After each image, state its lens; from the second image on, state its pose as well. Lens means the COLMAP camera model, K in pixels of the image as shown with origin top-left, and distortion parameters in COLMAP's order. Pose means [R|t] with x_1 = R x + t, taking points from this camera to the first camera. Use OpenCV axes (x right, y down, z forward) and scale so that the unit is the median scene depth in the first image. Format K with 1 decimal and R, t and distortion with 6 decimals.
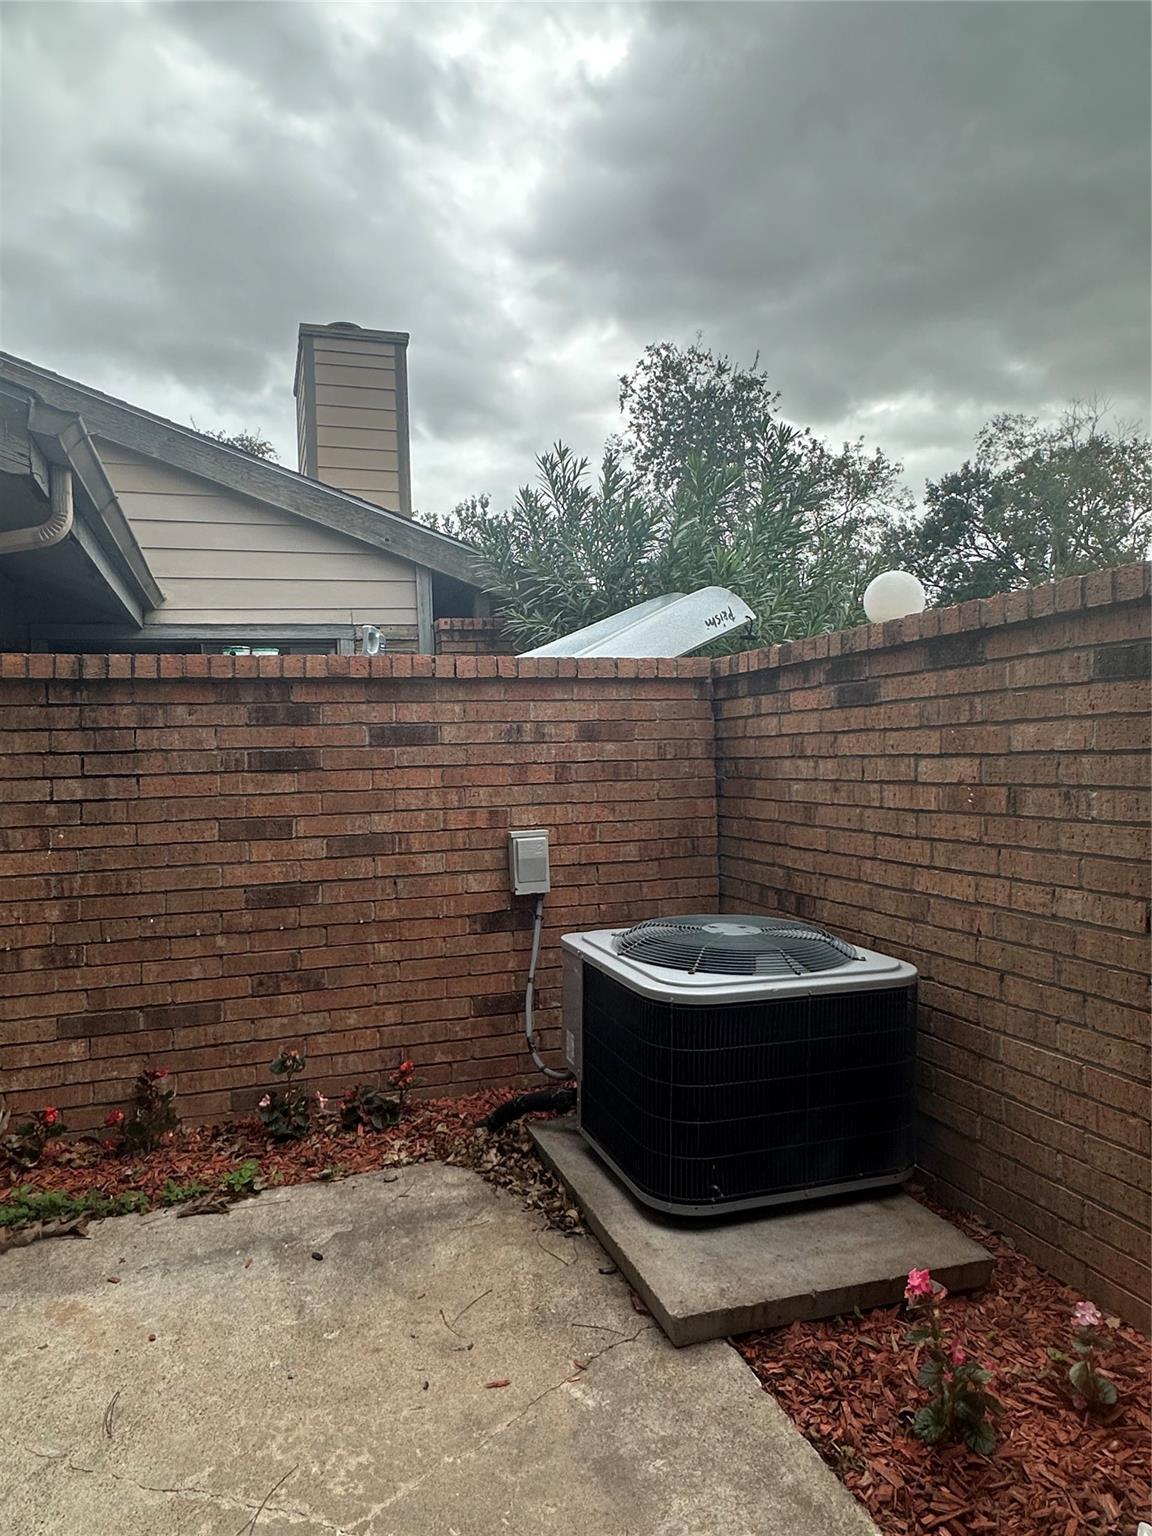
lens RADIAL K [[990.4, 0, 576.0], [0, 990.4, 768.0], [0, 0, 1]] dist [-0.003855, 0.000375]
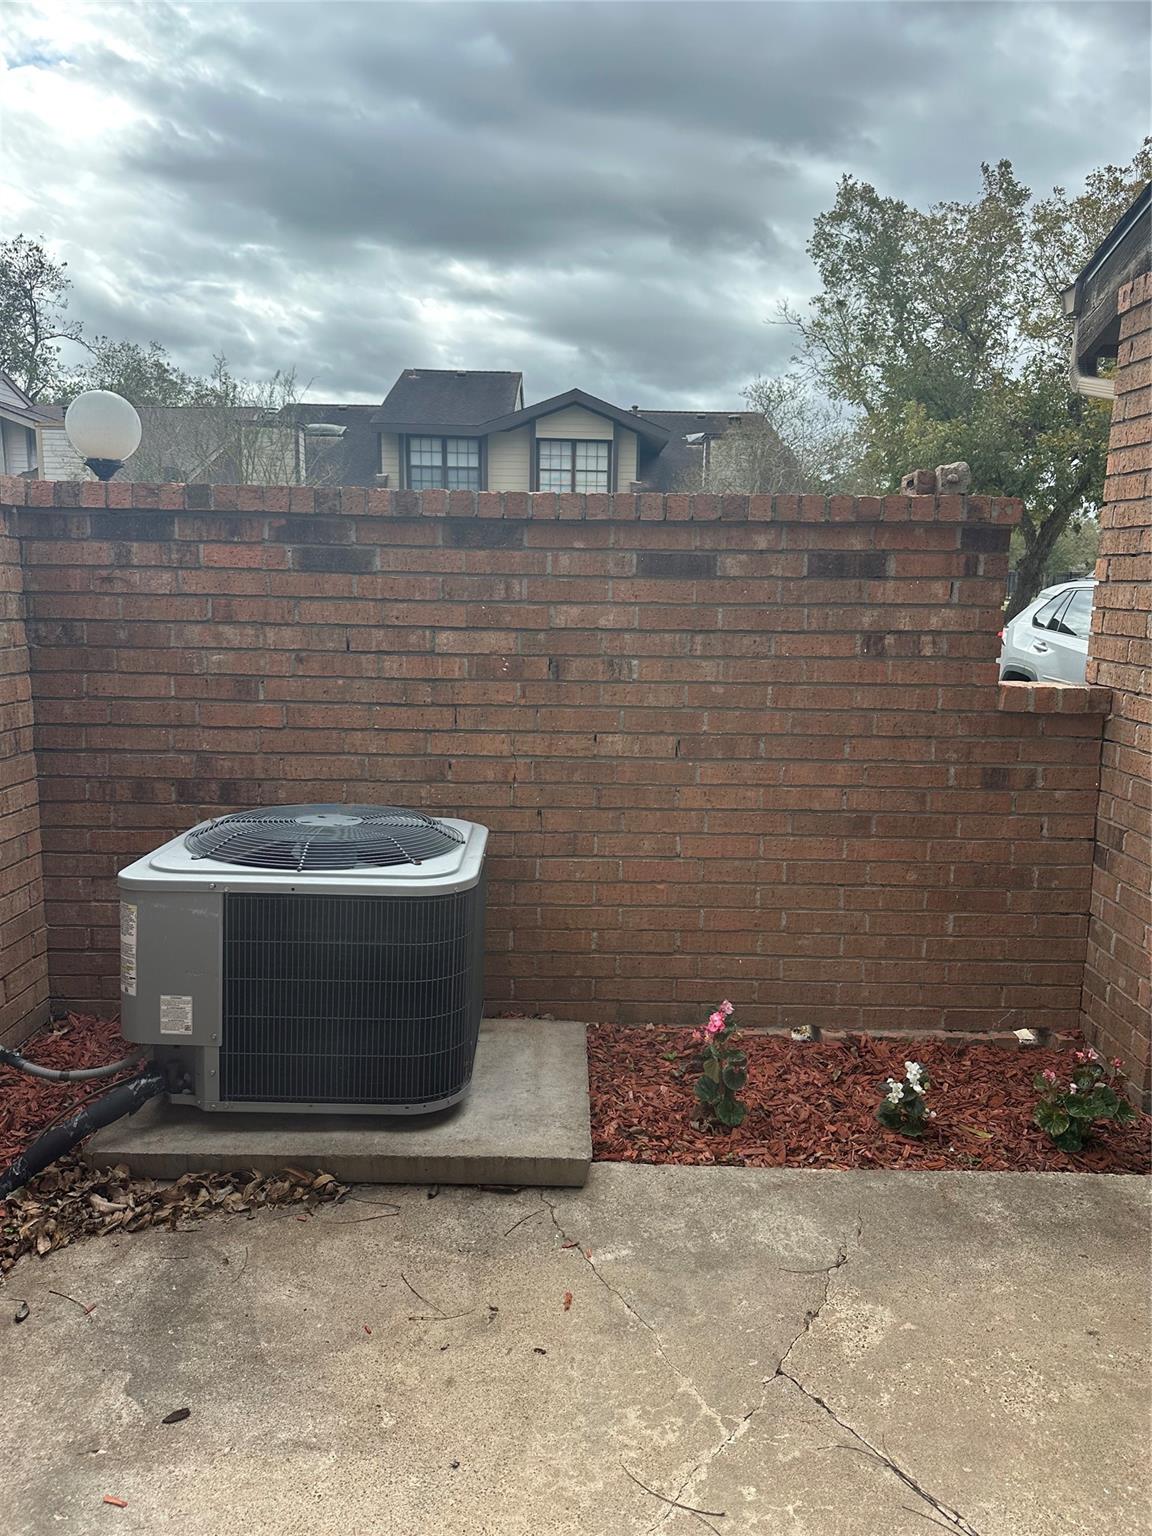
lens RADIAL K [[1084.7, 0, 576.0], [0, 1084.7, 768.0], [0, 0, 1]] dist [0.141371, -0.223754]
pose [[0.297750, -0.132494, 0.945405, -0.826145], [-0.014367, 0.989588, 0.143211, -0.037176], [-0.954536, -0.056224, 0.292747, 0.566372]]
